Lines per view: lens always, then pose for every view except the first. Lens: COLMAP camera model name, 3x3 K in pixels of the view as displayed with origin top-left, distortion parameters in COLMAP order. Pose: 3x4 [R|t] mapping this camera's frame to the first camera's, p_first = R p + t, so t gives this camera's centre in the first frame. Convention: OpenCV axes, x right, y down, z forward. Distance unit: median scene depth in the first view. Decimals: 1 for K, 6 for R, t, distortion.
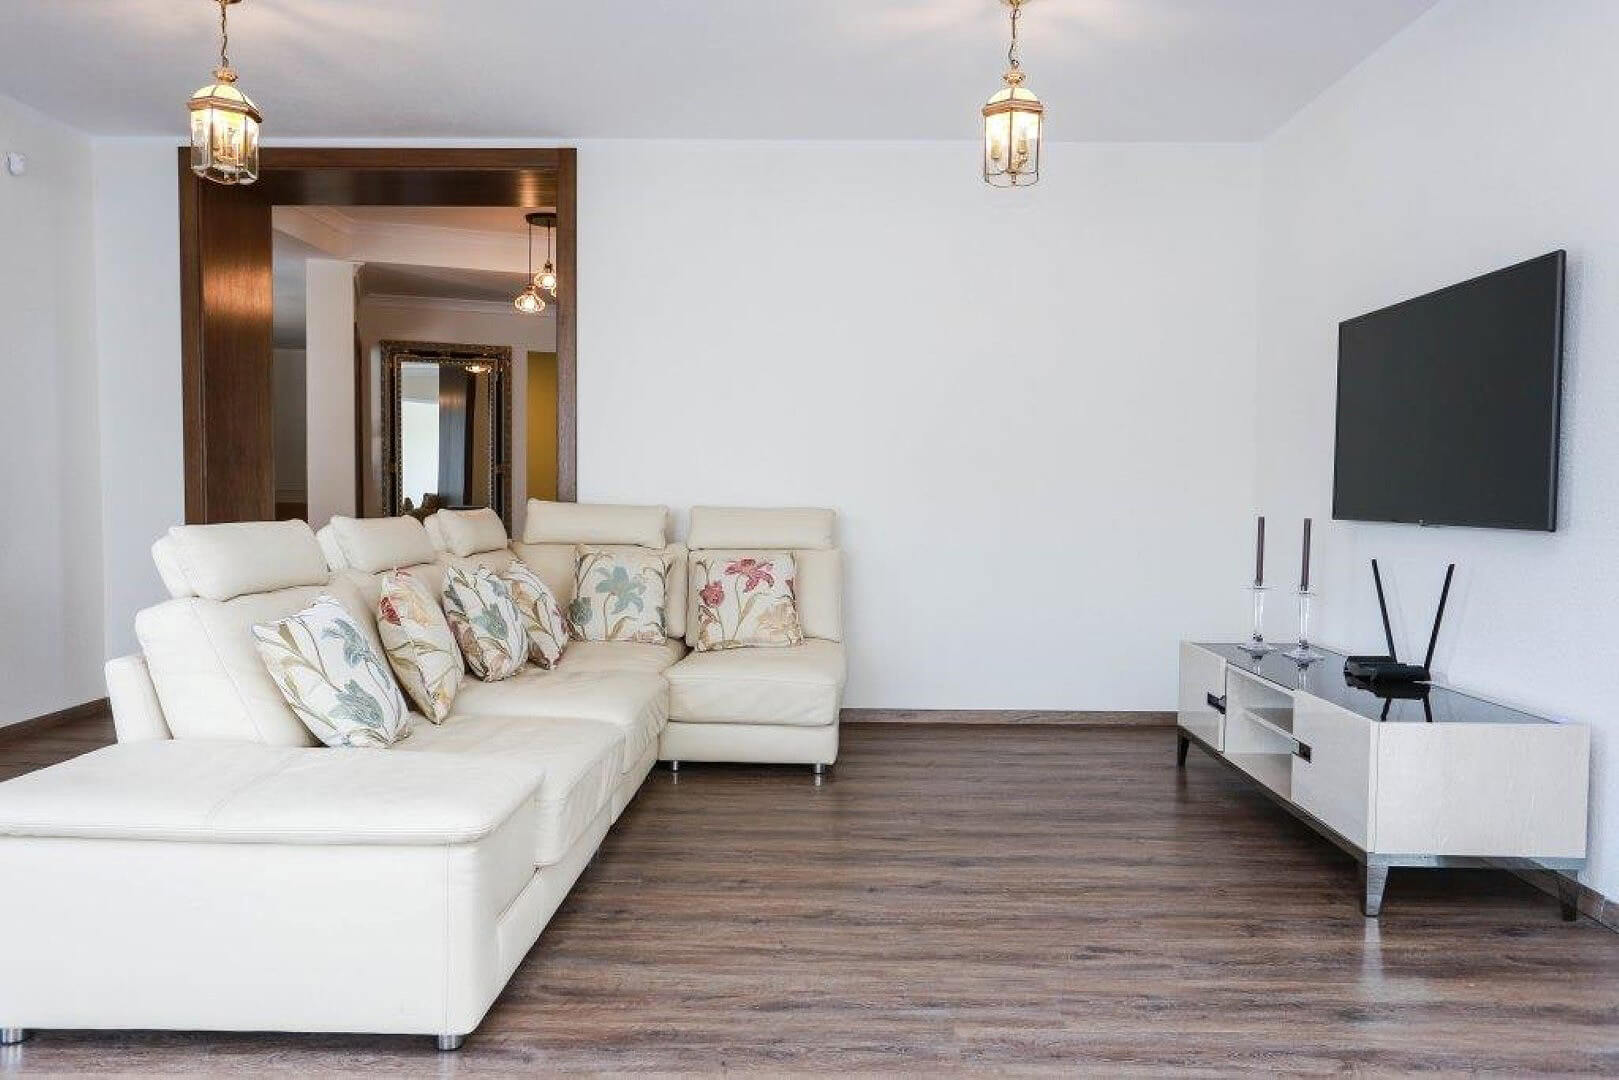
lens RADIAL K [[1132.2, 0, 779.8], [0, 1132.2, 537.3], [0, 0, 1]] dist [-0.091211, 0.135600]
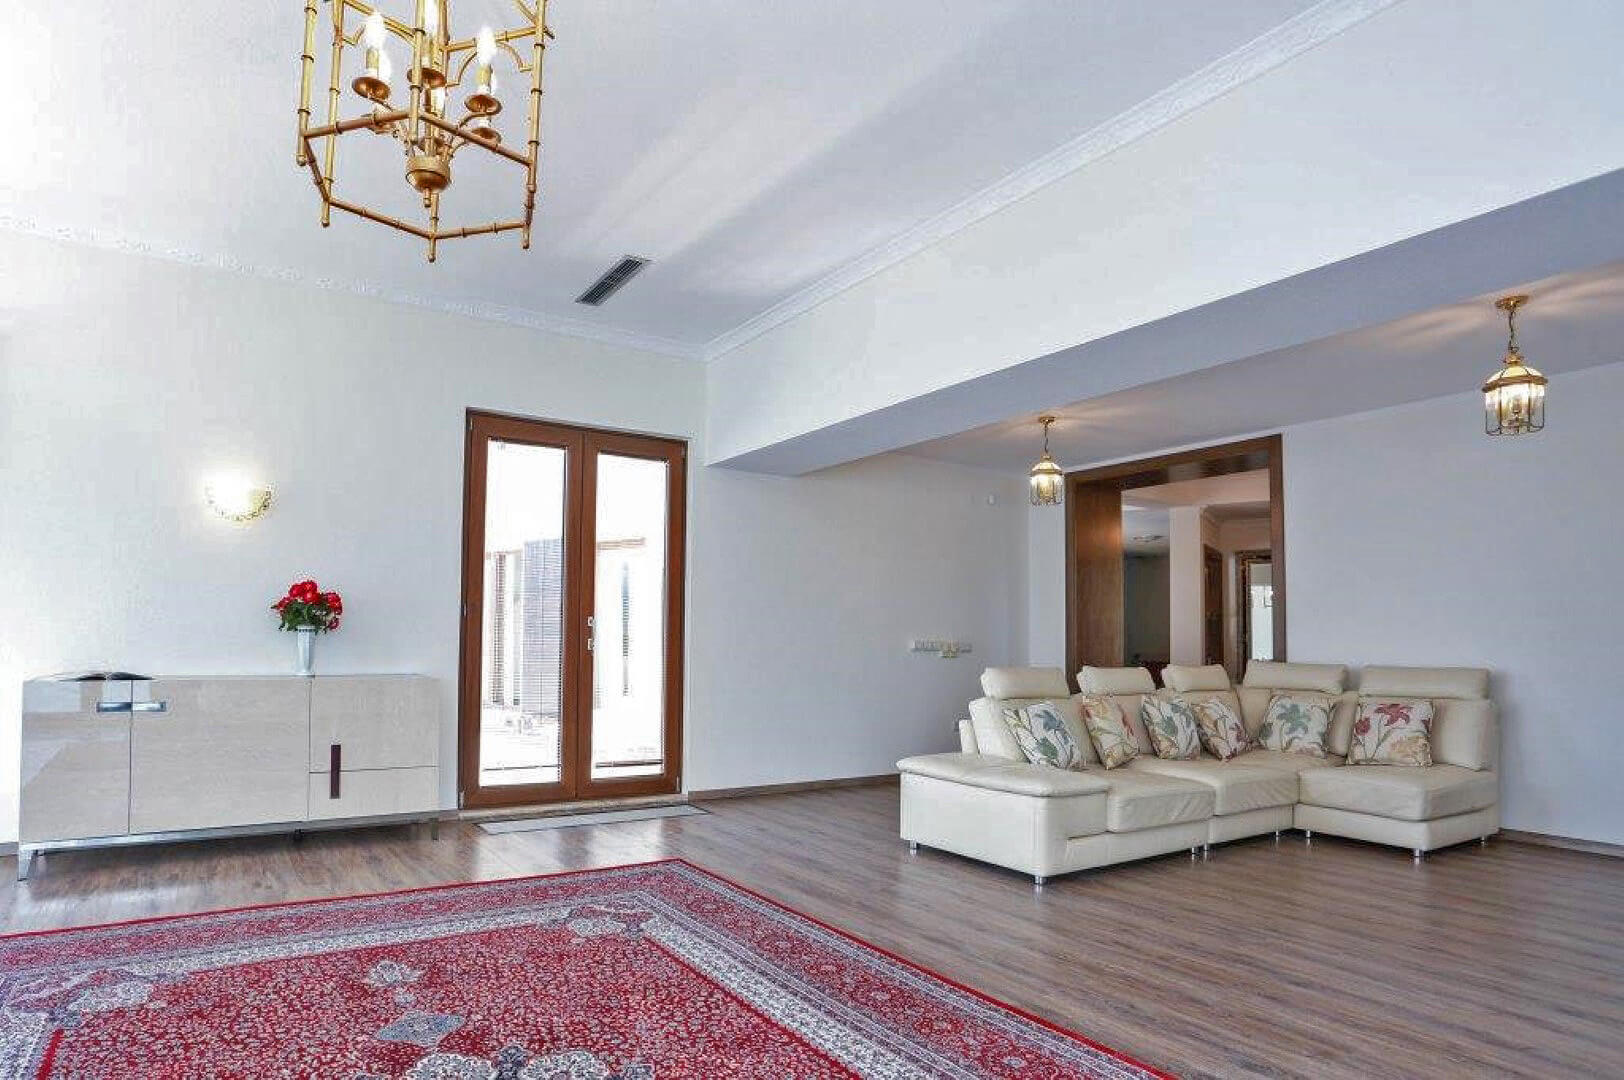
lens RADIAL K [[787.8, 0, 812.0], [0, 787.8, 540.0], [0, 0, 1]] dist [-0.066181, 0.029444]
pose [[0.624216, -0.103302, -0.774392, 0.295101], [-0.042845, 0.985201, -0.165959, 0.008181], [0.780076, 0.136773, 0.610552, -0.195668]]
